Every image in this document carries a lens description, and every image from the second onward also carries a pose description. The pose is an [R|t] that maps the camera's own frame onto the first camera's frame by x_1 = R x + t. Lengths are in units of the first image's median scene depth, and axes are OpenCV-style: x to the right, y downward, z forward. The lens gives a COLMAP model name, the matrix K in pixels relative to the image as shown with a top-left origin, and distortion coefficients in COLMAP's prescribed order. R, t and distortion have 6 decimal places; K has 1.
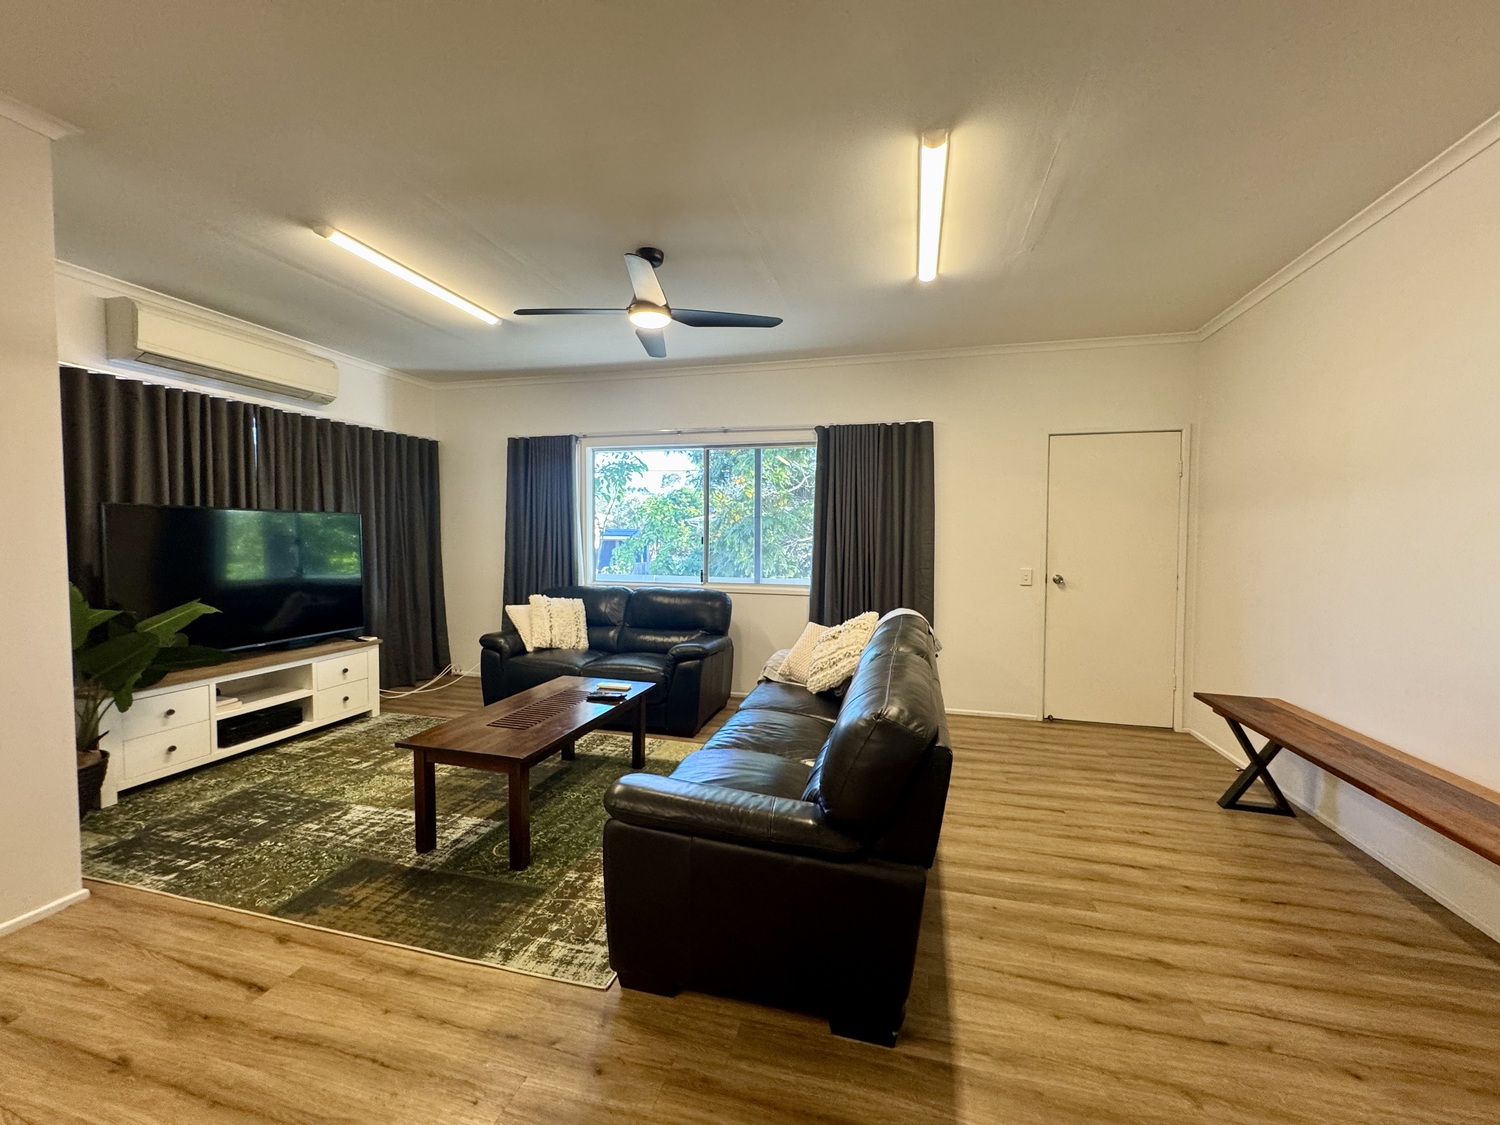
lens RADIAL K [[602.3, 0, 753.1], [0, 602.3, 557.3], [0, 0, 1]] dist [0.000640, 0.000022]
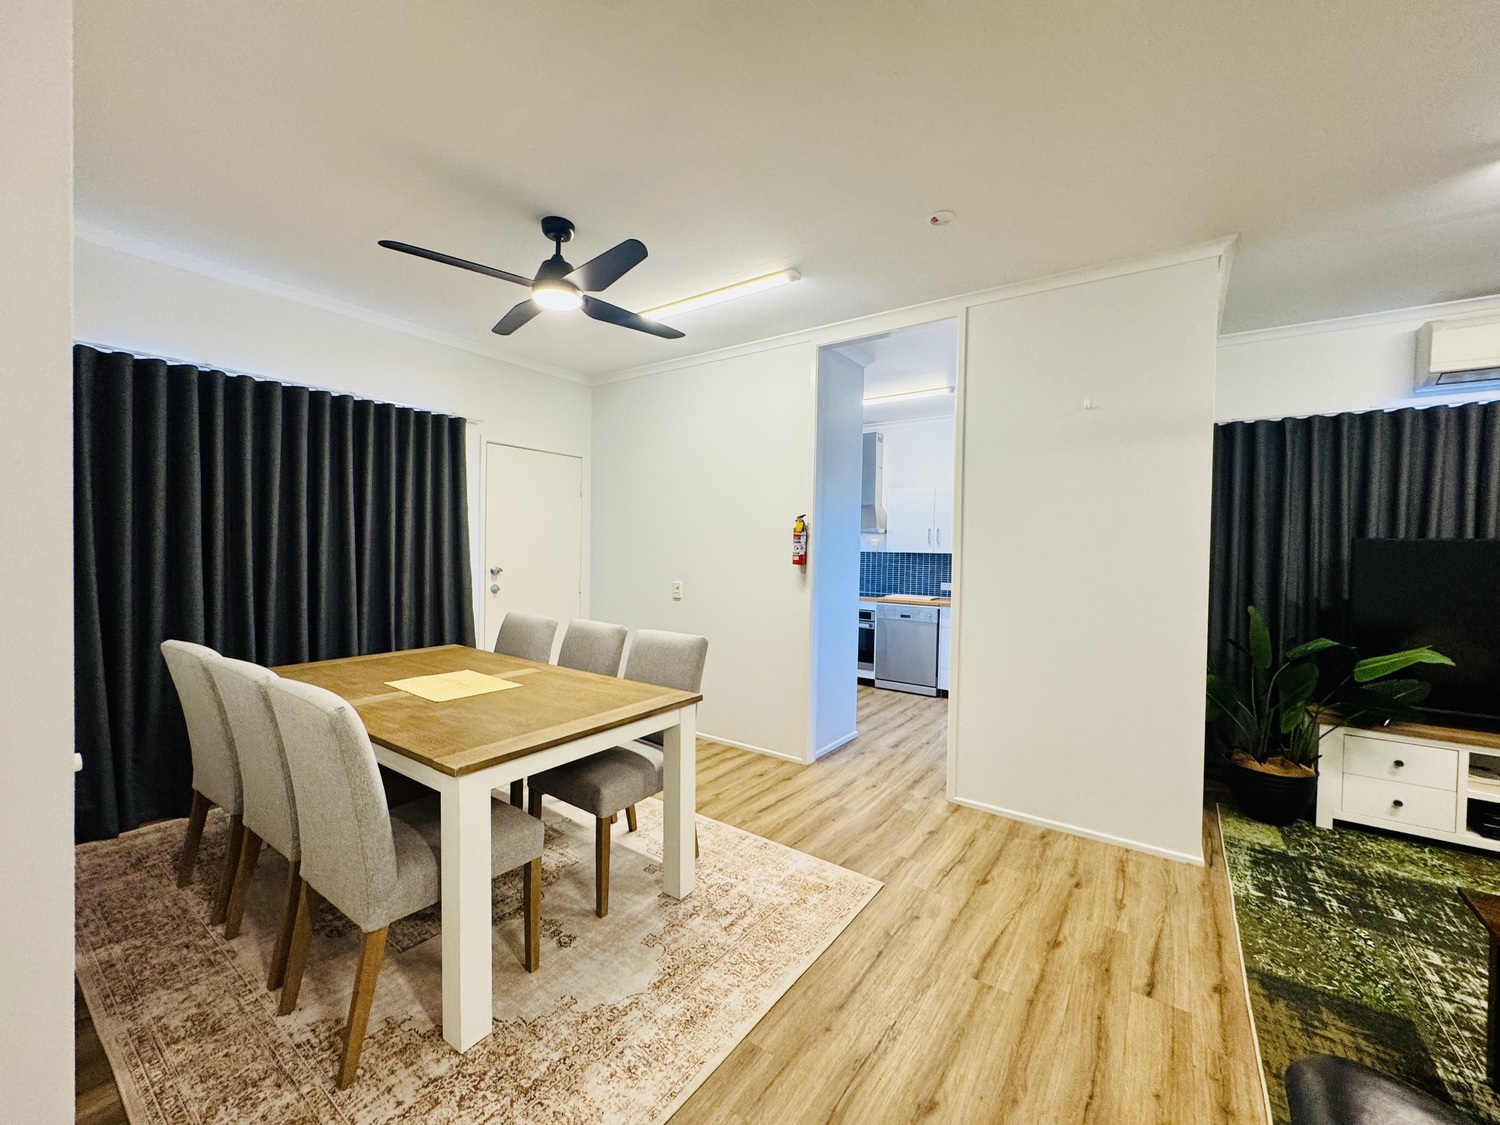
lens RADIAL K [[602.3, 0, 749.2], [0, 602.3, 561.8], [0, 0, 1]] dist [0.000640, 0.000022]
pose [[-0.366144, 0.004387, -0.930548, 0.308484], [-0.049930, 0.998456, 0.024353, -0.029052], [0.929218, 0.055379, -0.365360, 0.479499]]
